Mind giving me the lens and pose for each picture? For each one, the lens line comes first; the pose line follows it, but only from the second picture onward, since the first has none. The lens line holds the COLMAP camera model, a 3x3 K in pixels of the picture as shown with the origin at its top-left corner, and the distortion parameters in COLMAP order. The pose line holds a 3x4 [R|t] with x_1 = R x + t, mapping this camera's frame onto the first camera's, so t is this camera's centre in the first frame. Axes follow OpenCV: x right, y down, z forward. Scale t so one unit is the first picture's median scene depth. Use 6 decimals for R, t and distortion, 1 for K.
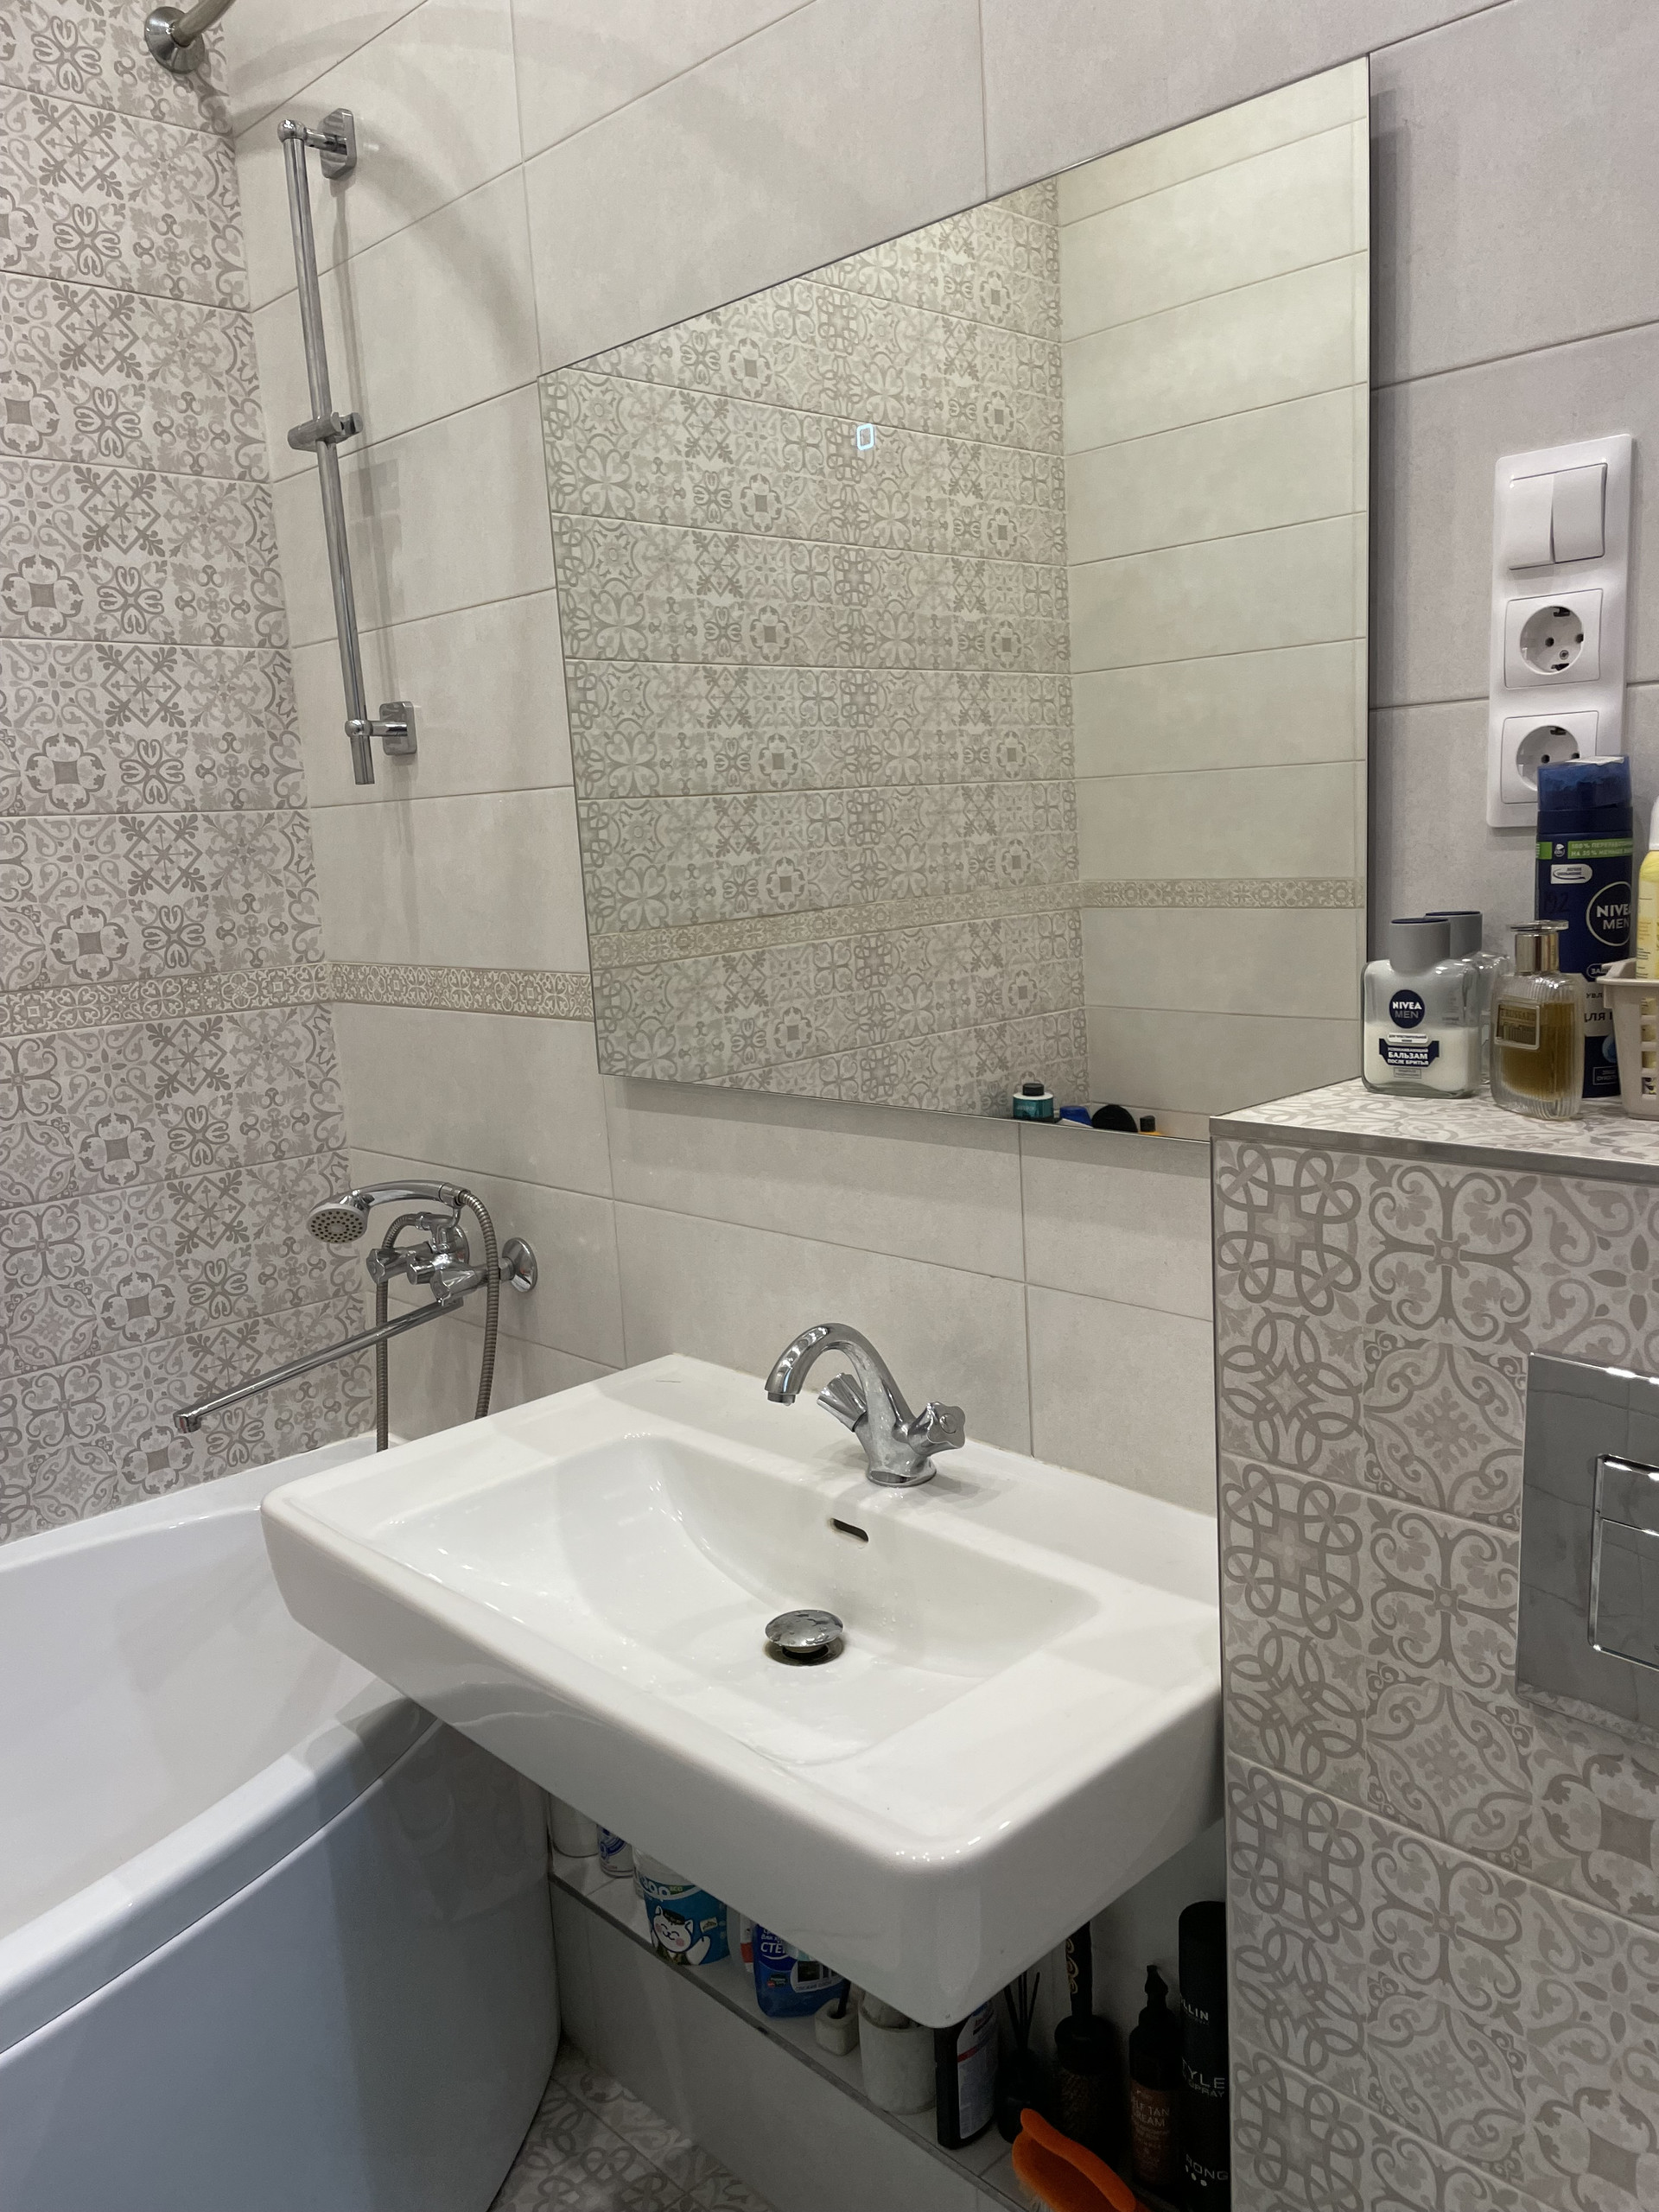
lens RADIAL K [[1668.2, 0, 841.9], [0, 1668.2, 1109.2], [0, 0, 1]] dist [0.051564, -0.070160]
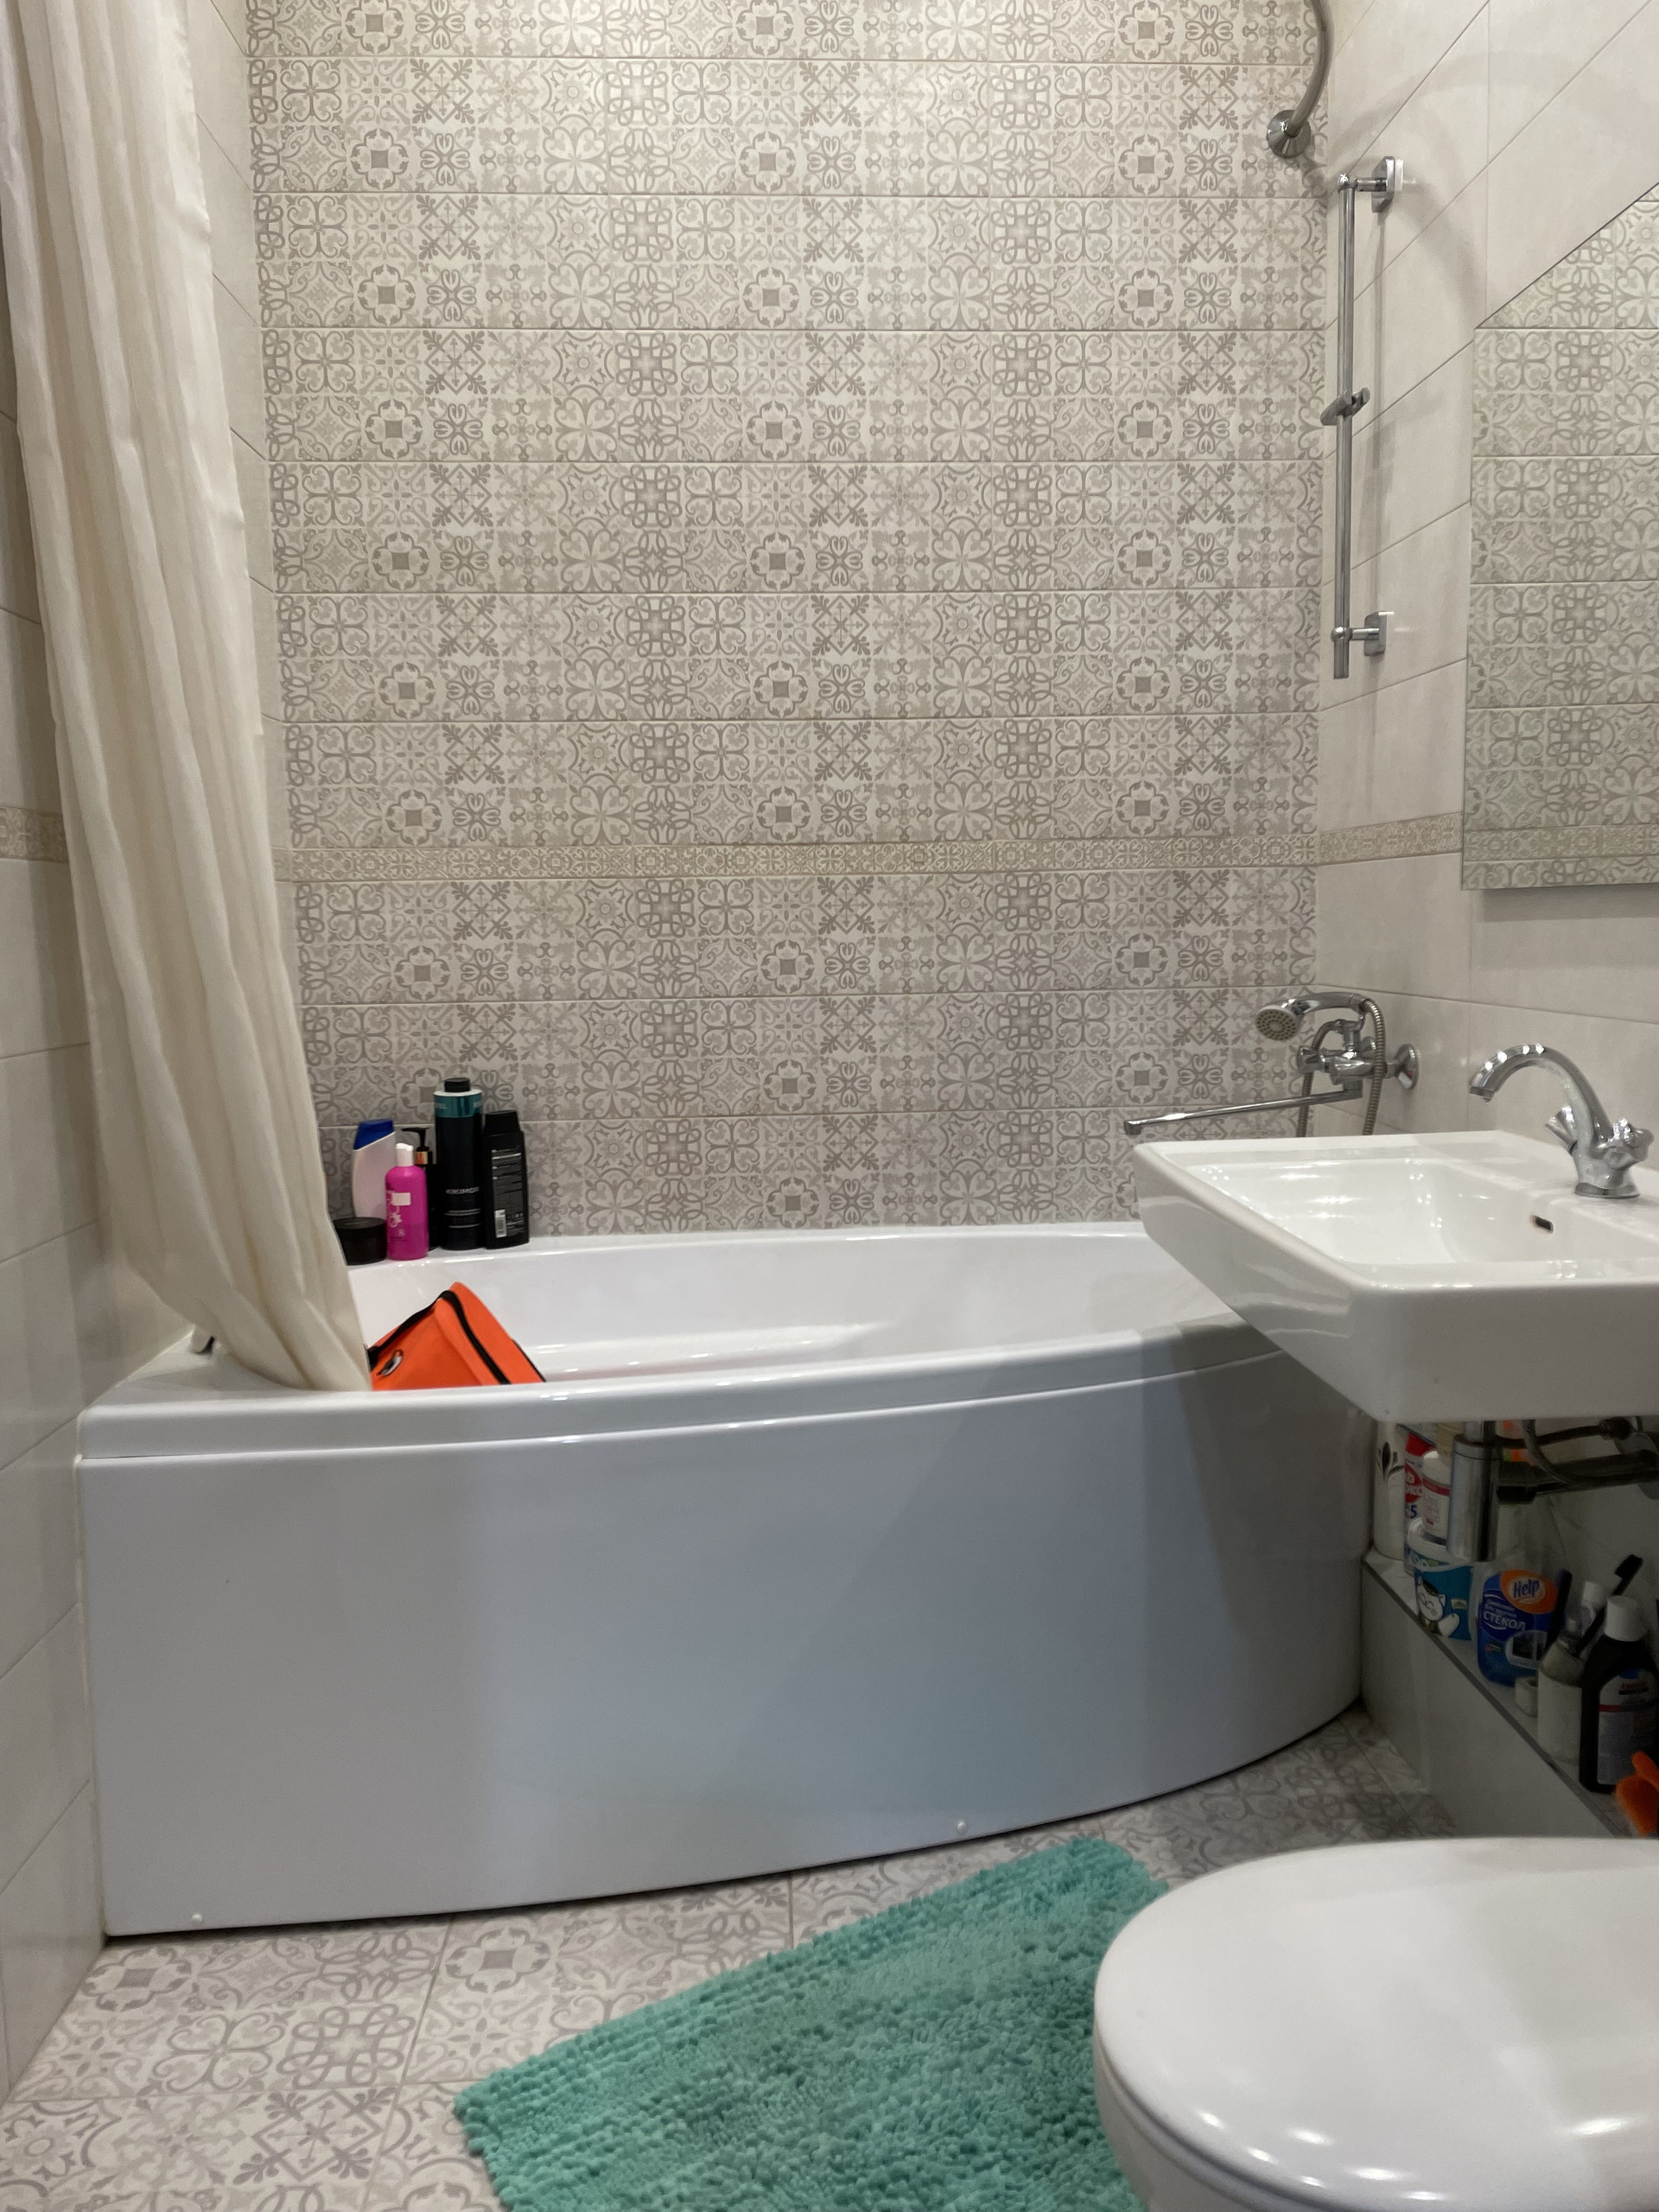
lens RADIAL K [[1668.2, 0, 834.3], [0, 1668.2, 1111.9], [0, 0, 1]] dist [0.051564, -0.070160]
pose [[0.747777, 0.115129, -0.653892, 0.298985], [-0.133380, 0.990823, 0.021921, 0.155229], [0.650415, 0.070824, 0.756270, -0.196490]]
